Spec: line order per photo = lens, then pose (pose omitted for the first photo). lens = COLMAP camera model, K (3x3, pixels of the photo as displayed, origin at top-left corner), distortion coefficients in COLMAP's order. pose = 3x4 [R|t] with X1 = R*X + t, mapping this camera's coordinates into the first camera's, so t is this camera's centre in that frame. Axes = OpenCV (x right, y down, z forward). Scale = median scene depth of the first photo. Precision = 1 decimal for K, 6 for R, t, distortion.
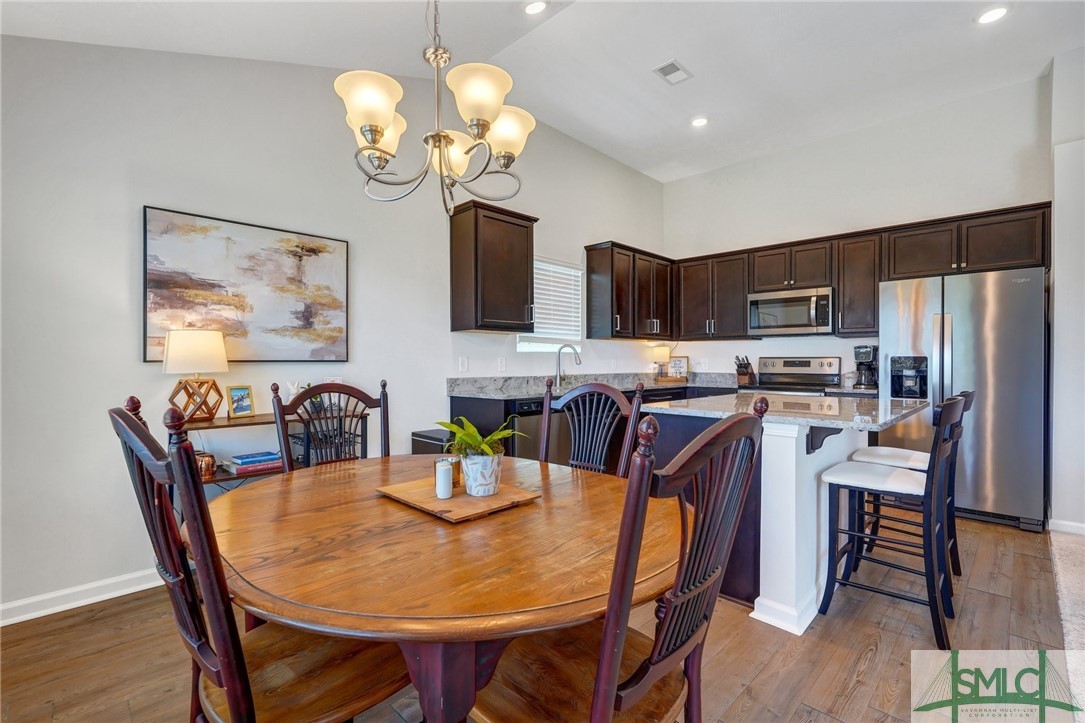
lens RADIAL K [[485.4, 0, 539.9], [0, 485.4, 369.7], [0, 0, 1]] dist [-0.003957, 0.000554]
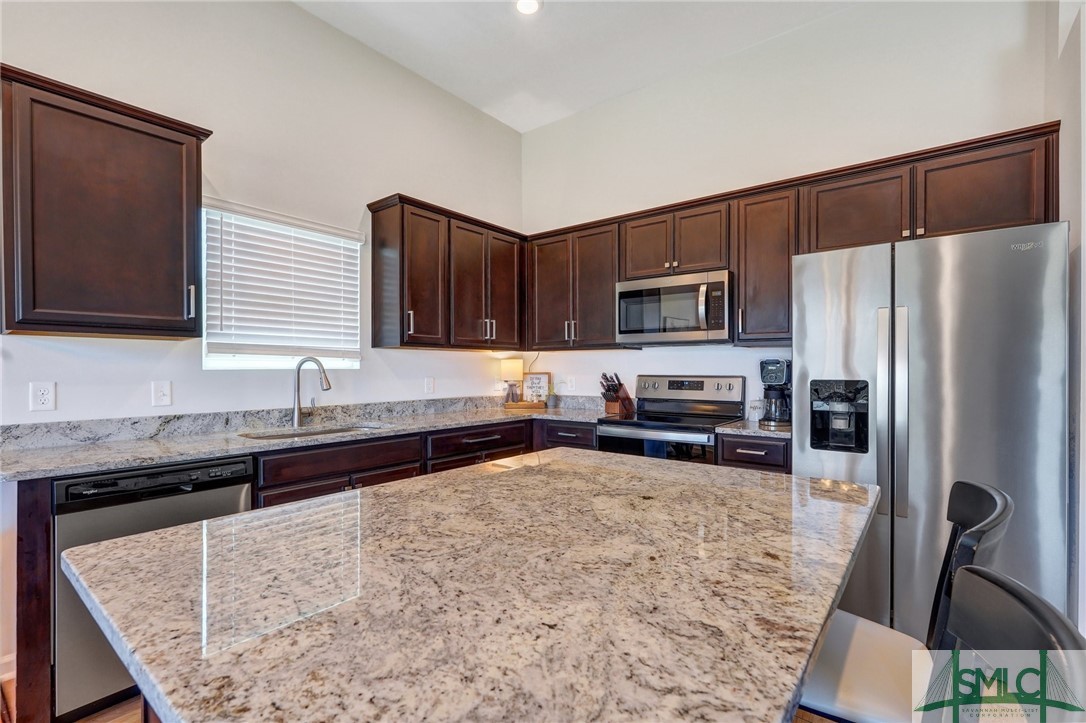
lens RADIAL K [[485.8, 0, 542.0], [0, 485.8, 373.4], [0, 0, 1]] dist [-0.003957, 0.000554]
pose [[0.995541, -0.001928, 0.094309, 0.288730], [0.002586, 0.999973, -0.006859, -0.026864], [-0.094293, 0.007072, 0.995519, 0.371130]]
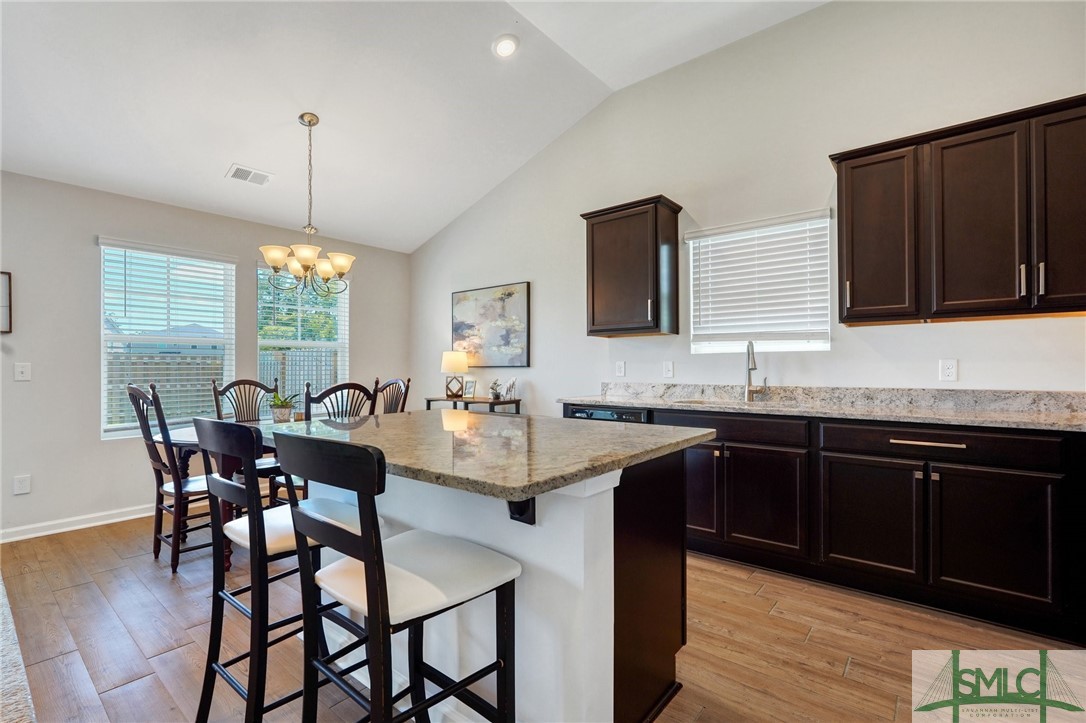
lens RADIAL K [[485.8, 0, 546.8], [0, 485.8, 361.7], [0, 0, 1]] dist [-0.003957, 0.000554]
pose [[0.111553, -0.001483, -0.993757, 0.717239], [-0.004587, 0.999987, -0.002007, -0.020204], [0.993748, 0.004782, 0.111545, 0.637206]]
